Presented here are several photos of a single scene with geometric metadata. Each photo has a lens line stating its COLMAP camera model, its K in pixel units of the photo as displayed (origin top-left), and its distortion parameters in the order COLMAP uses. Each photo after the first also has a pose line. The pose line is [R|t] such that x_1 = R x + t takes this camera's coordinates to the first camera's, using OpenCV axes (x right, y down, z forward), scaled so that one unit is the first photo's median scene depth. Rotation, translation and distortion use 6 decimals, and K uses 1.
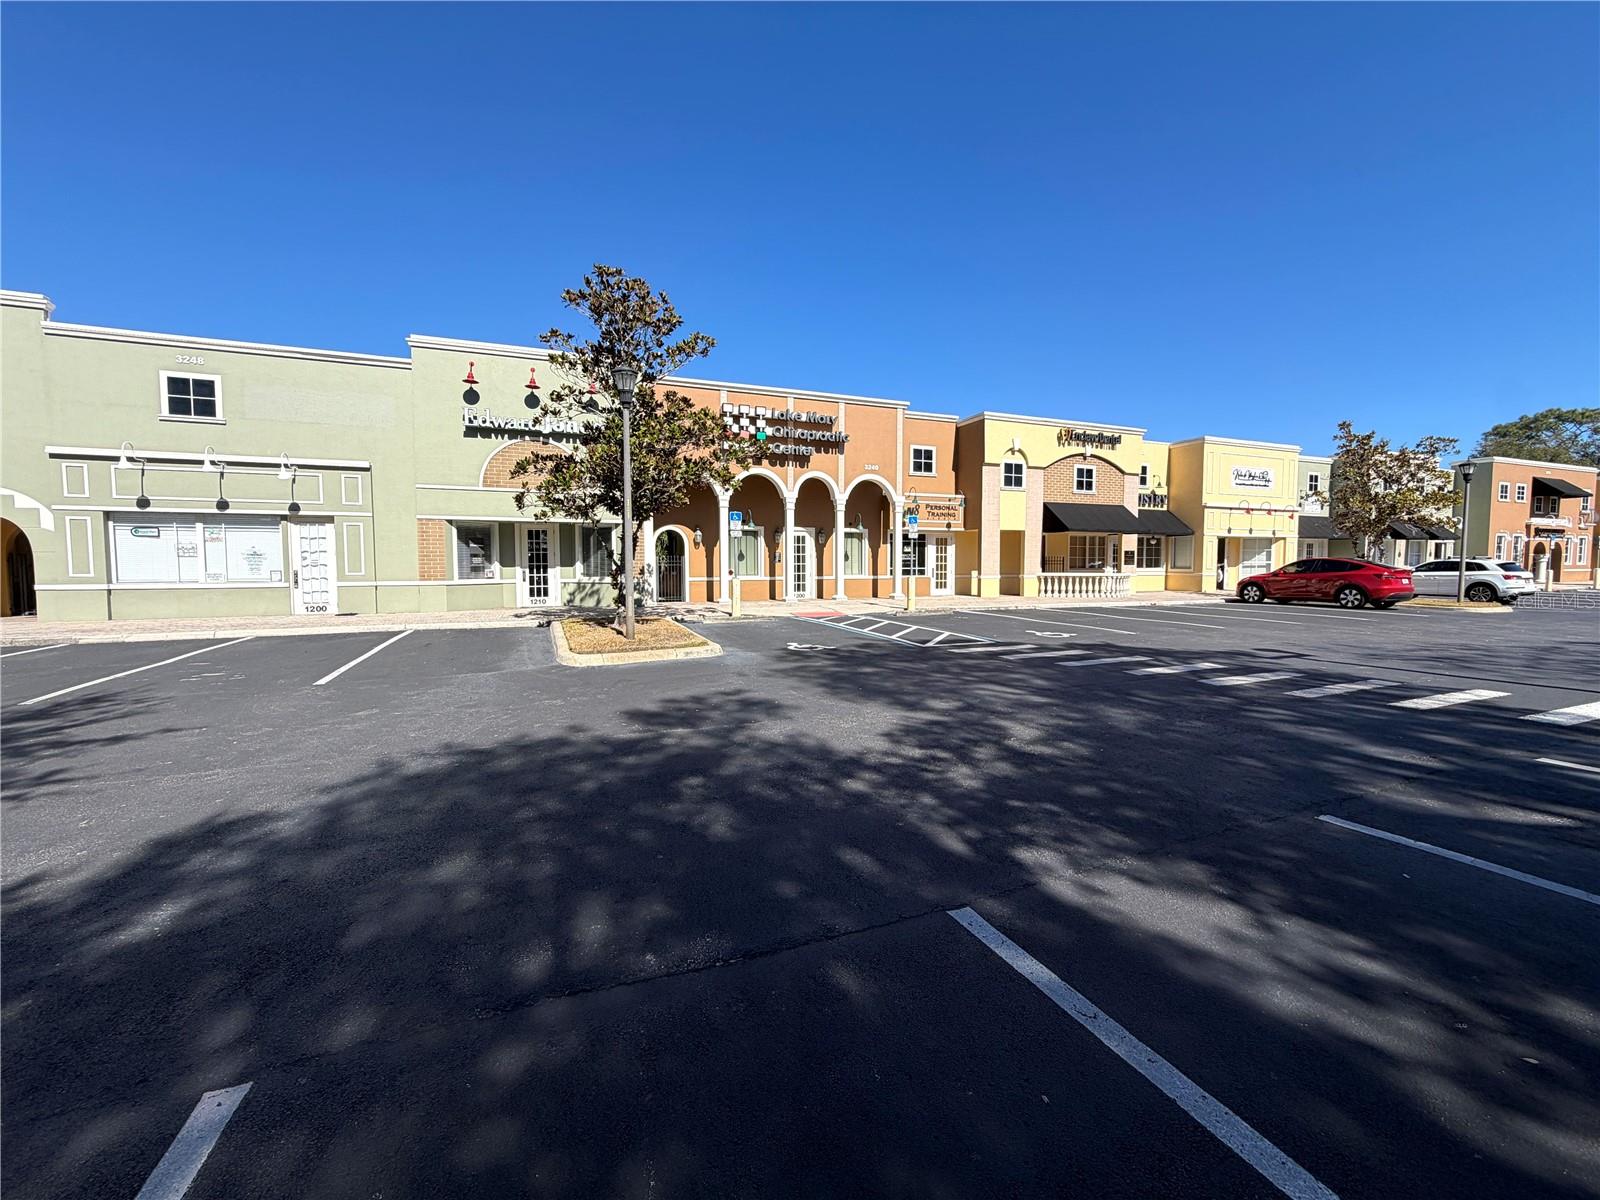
lens RADIAL K [[635.4, 0, 794.1], [0, 635.4, 592.0], [0, 0, 1]] dist [-0.001022, 0.000822]
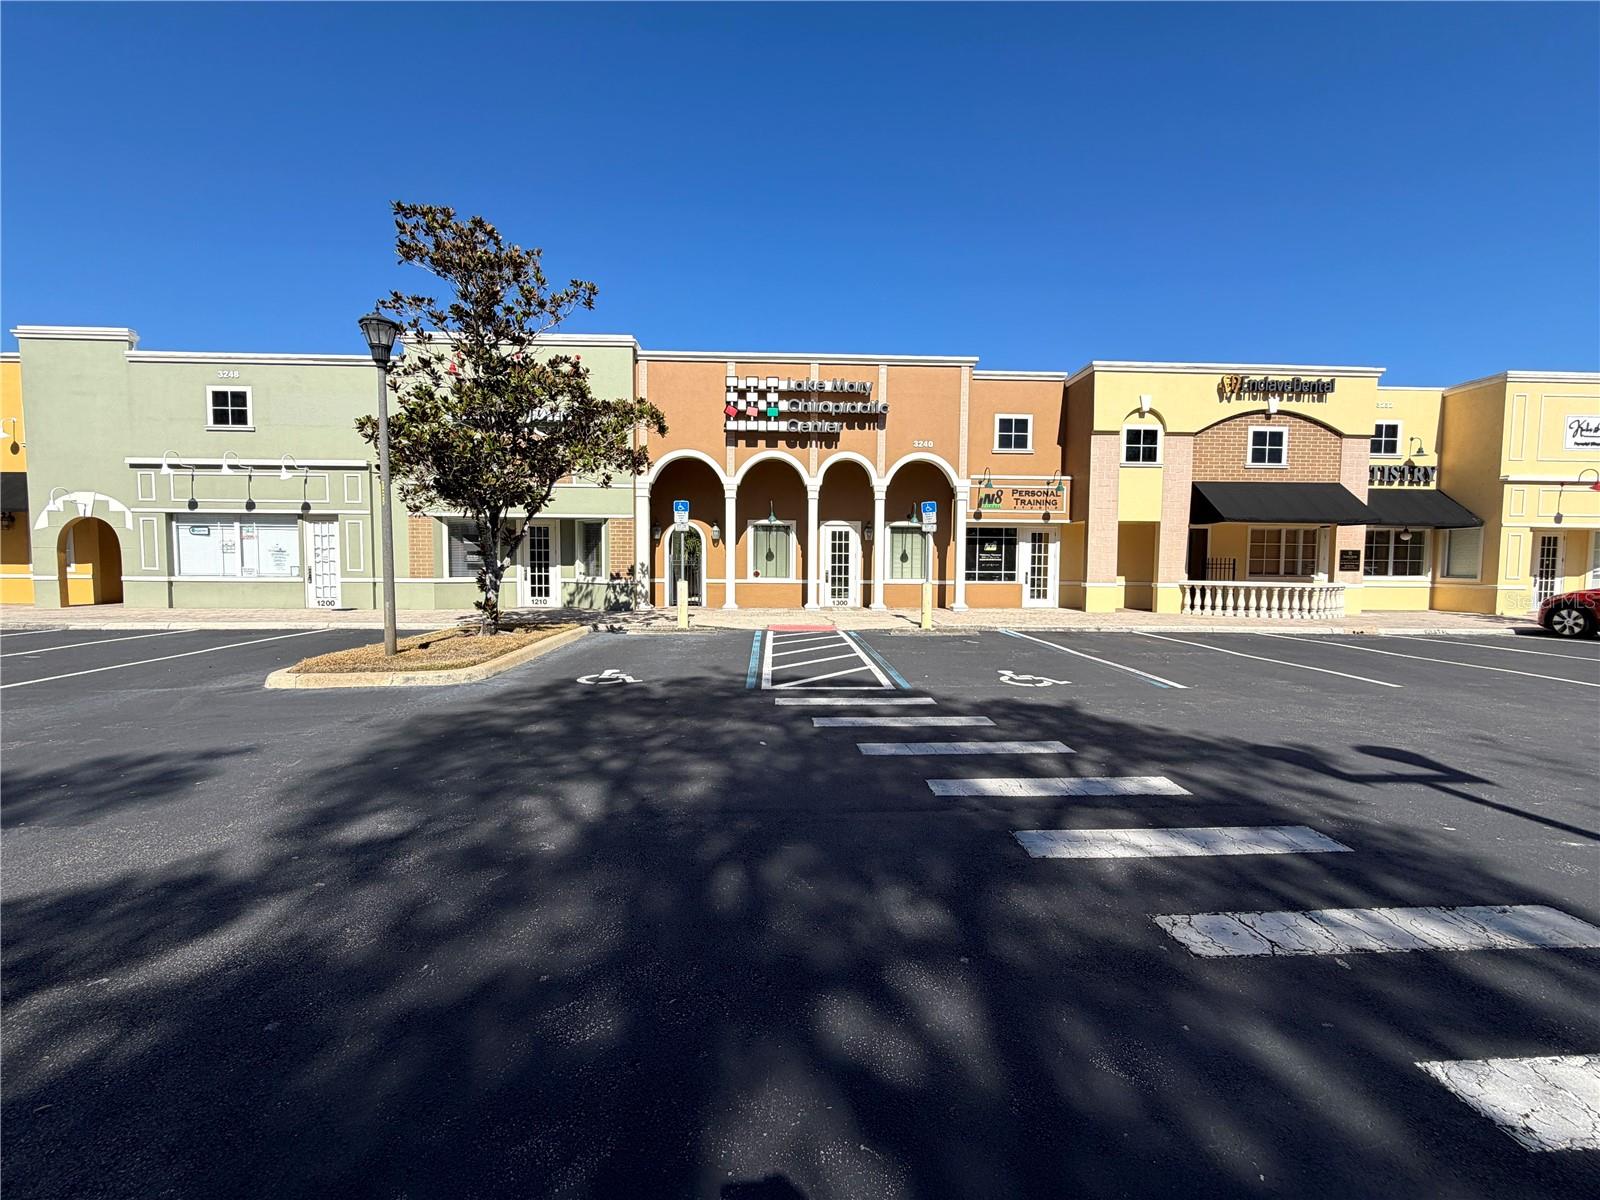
lens RADIAL K [[635.4, 0, 796.8], [0, 635.4, 592.1], [0, 0, 1]] dist [-0.001022, 0.000822]
pose [[0.941864, 0.023827, -0.335148, 0.252273], [-0.024074, 0.999704, 0.003418, -0.010679], [0.335130, 0.004849, 0.942159, 0.208294]]
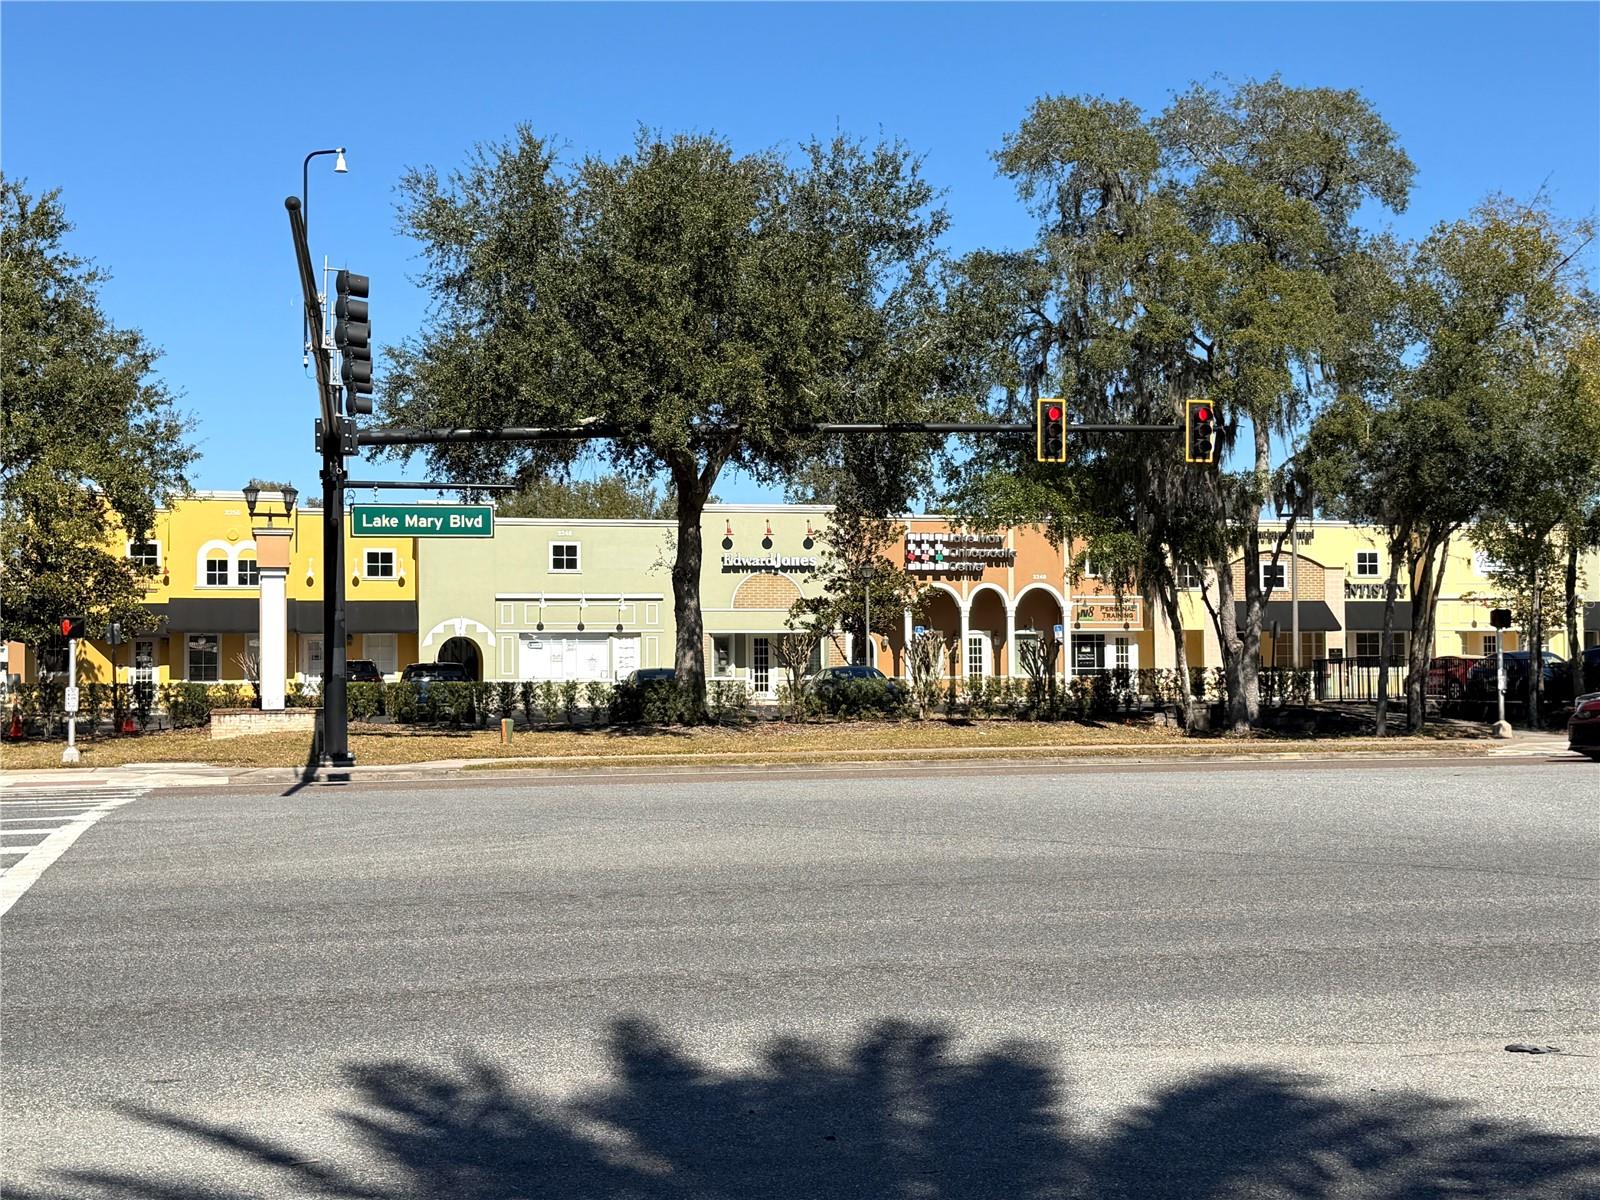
lens RADIAL K [[2055.9, 0, 796.6], [0, 2055.9, 604.1], [0, 0, 1]] dist [0.140258, 0.000000]
pose [[0.989763, -0.011625, -0.142245, 0.220556], [0.000333, 0.996862, -0.079153, 0.141660], [0.142719, 0.078296, 0.986662, -2.710317]]
